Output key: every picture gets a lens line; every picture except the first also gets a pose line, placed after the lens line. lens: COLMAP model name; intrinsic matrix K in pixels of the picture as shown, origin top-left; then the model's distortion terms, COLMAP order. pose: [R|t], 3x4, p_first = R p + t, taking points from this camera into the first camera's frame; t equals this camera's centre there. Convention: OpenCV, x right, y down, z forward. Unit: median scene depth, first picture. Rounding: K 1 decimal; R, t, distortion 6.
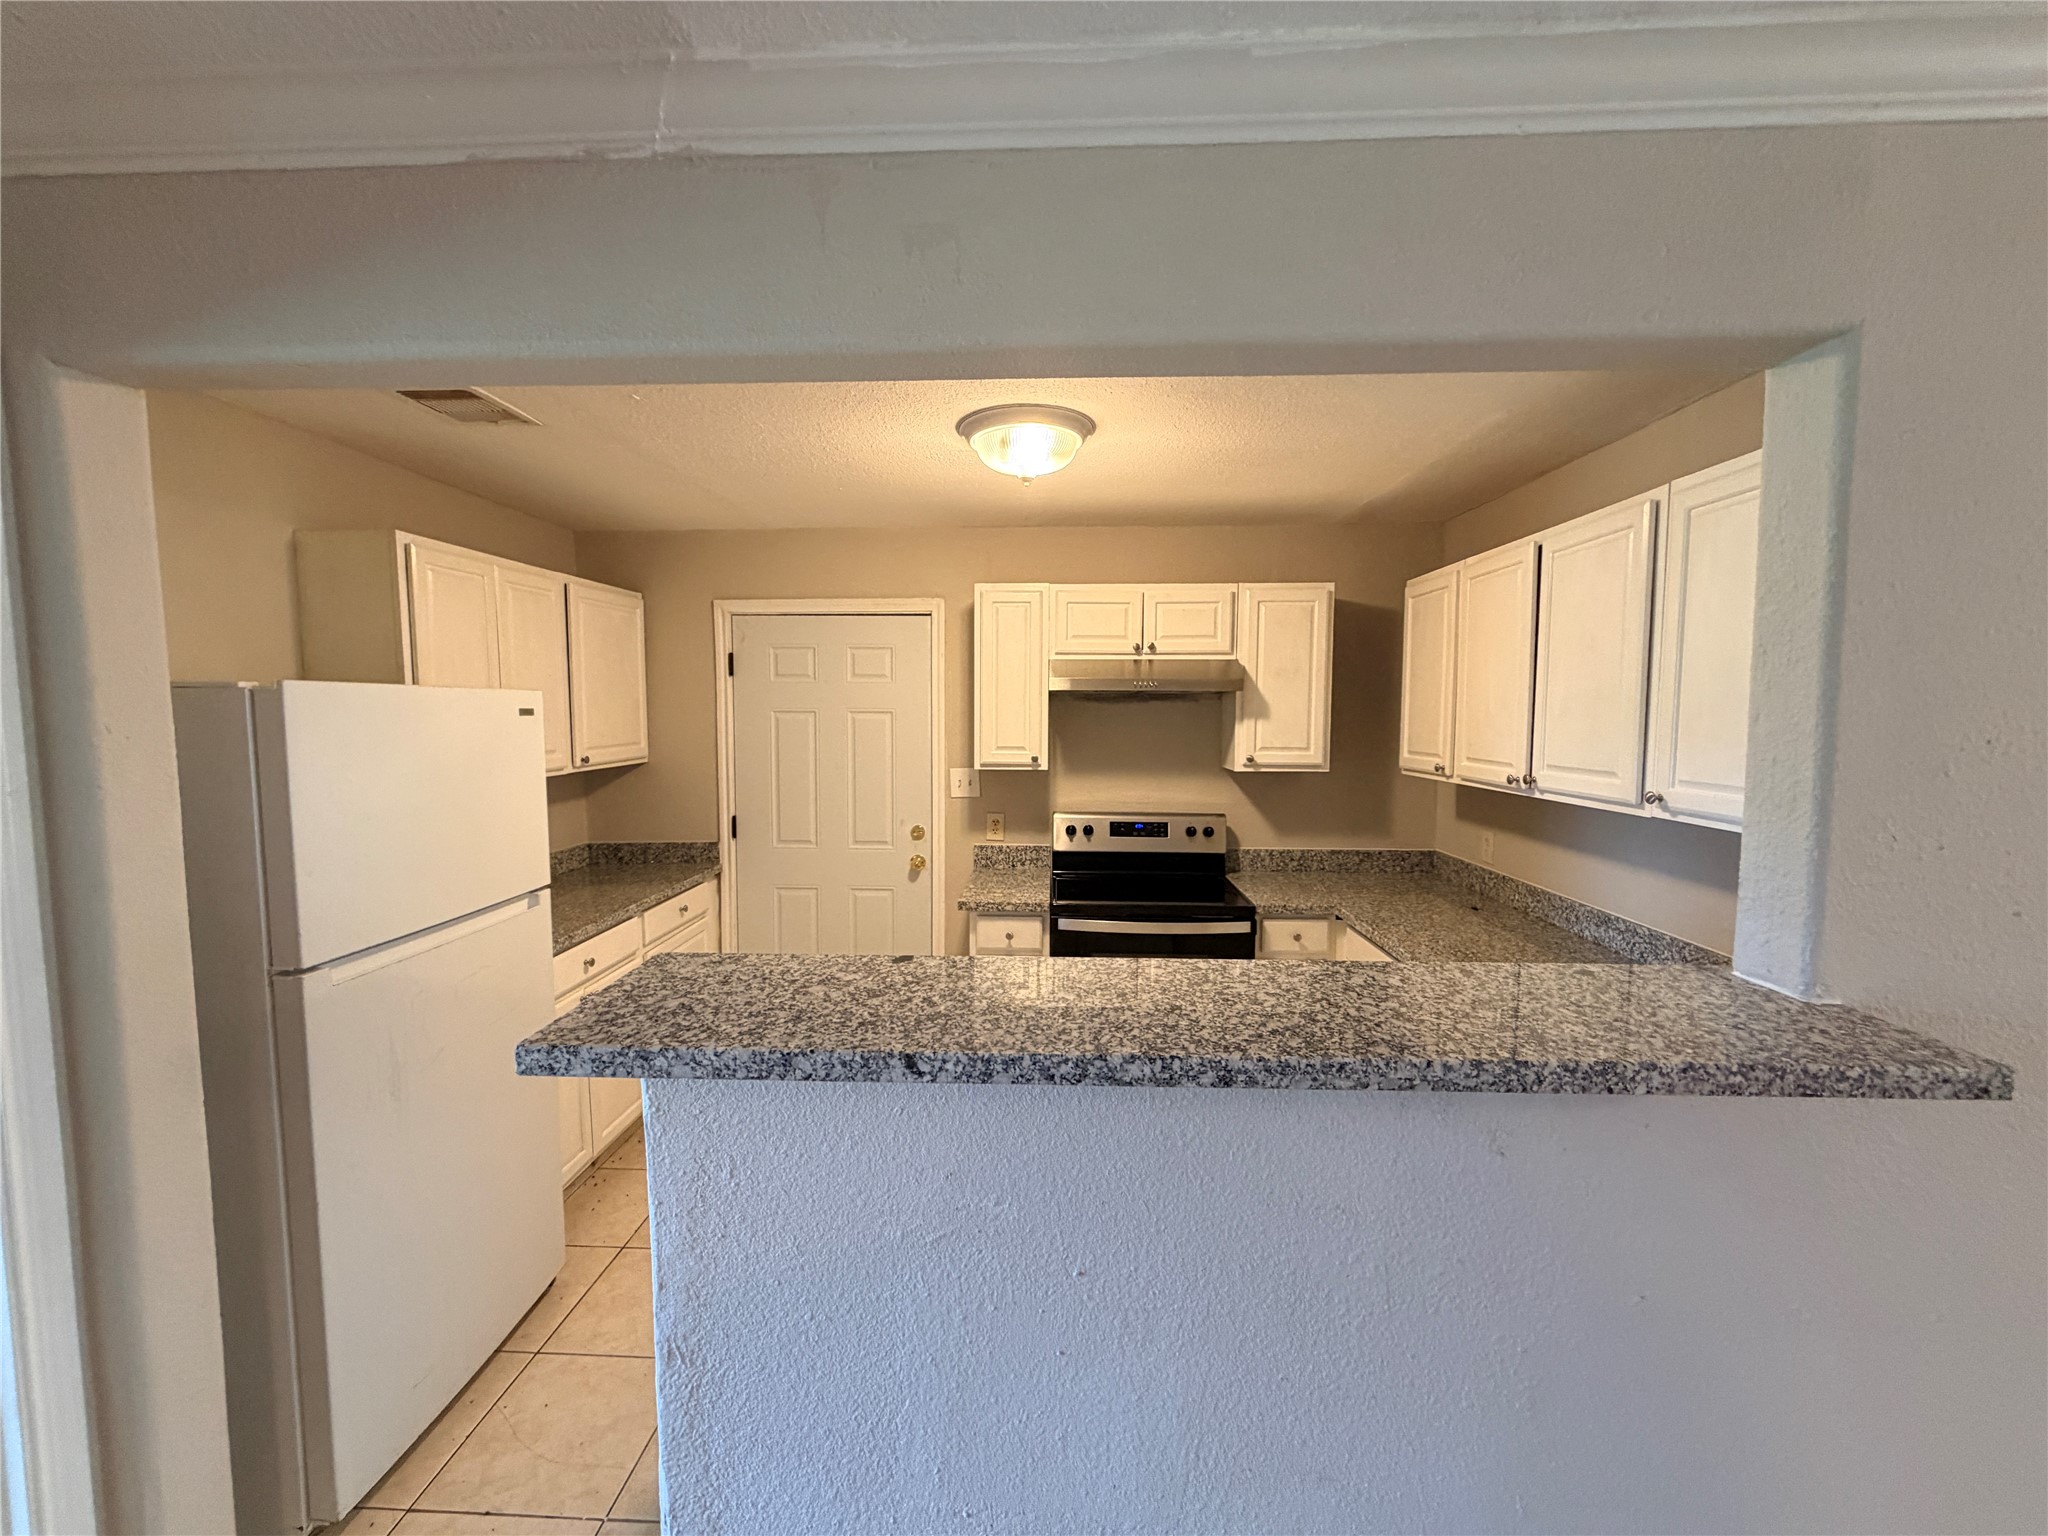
lens RADIAL K [[816.4, 0, 1024.2], [0, 816.4, 766.9], [0, 0, 1]] dist [0.000245, 0.000205]
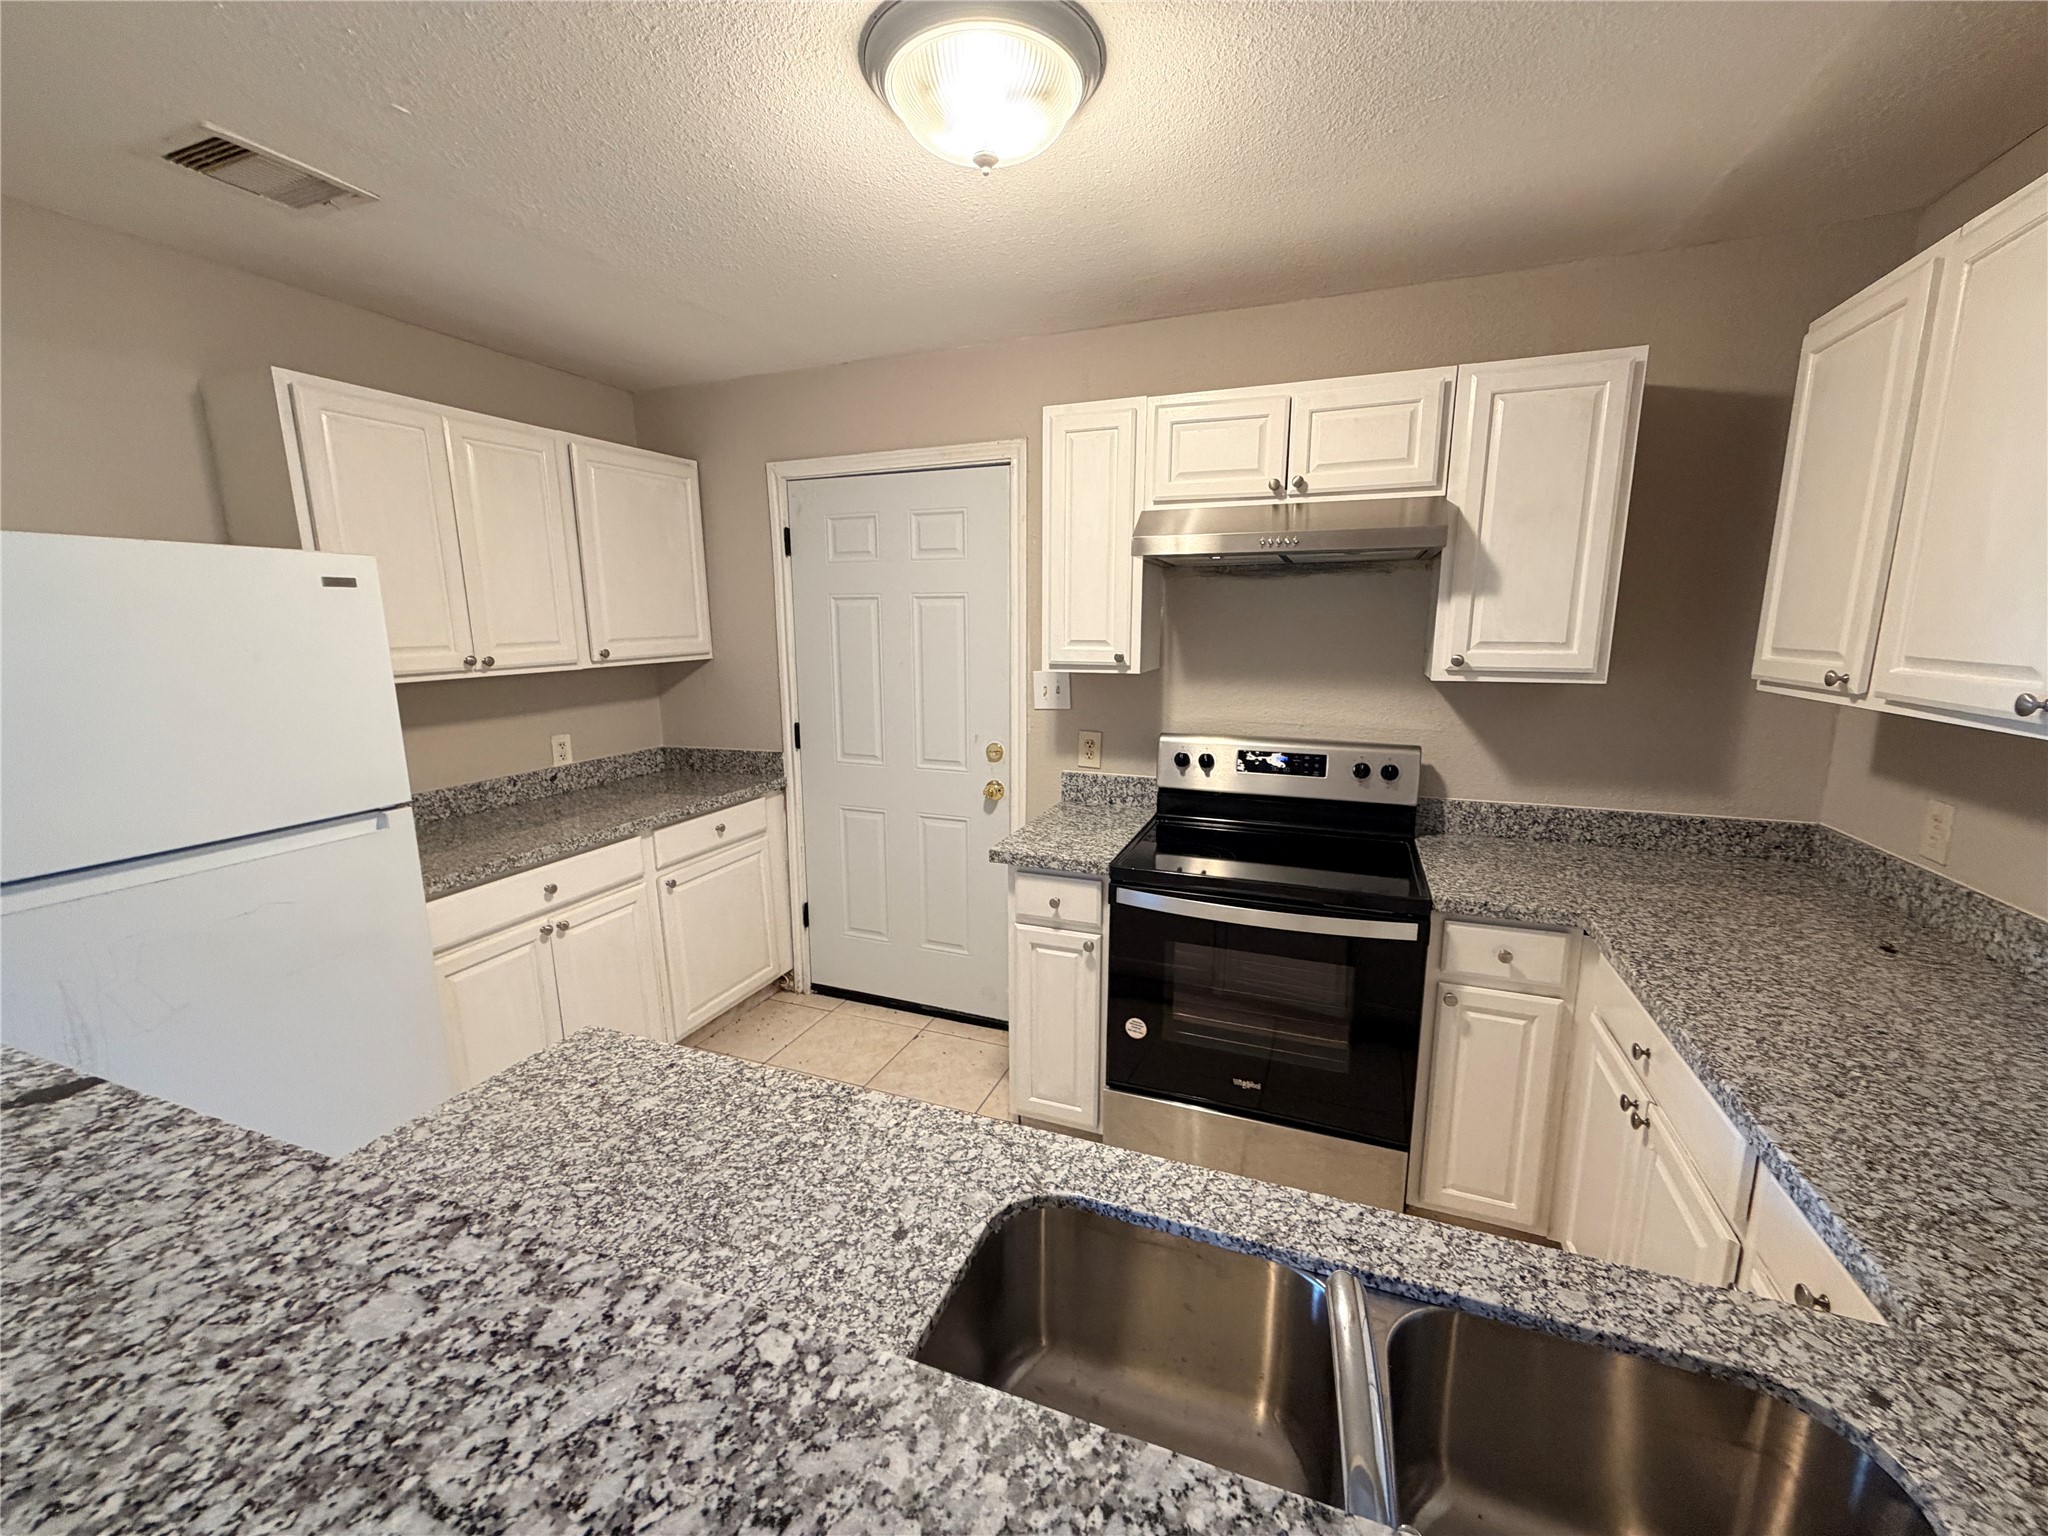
lens RADIAL K [[816.4, 0, 1024.2], [0, 816.4, 766.9], [0, 0, 1]] dist [0.000245, 0.000205]
pose [[0.944662, 0.052391, -0.323833, 0.169023], [-0.016299, 0.993441, 0.113177, 0.005534], [0.327639, -0.101636, 0.939320, 0.298182]]
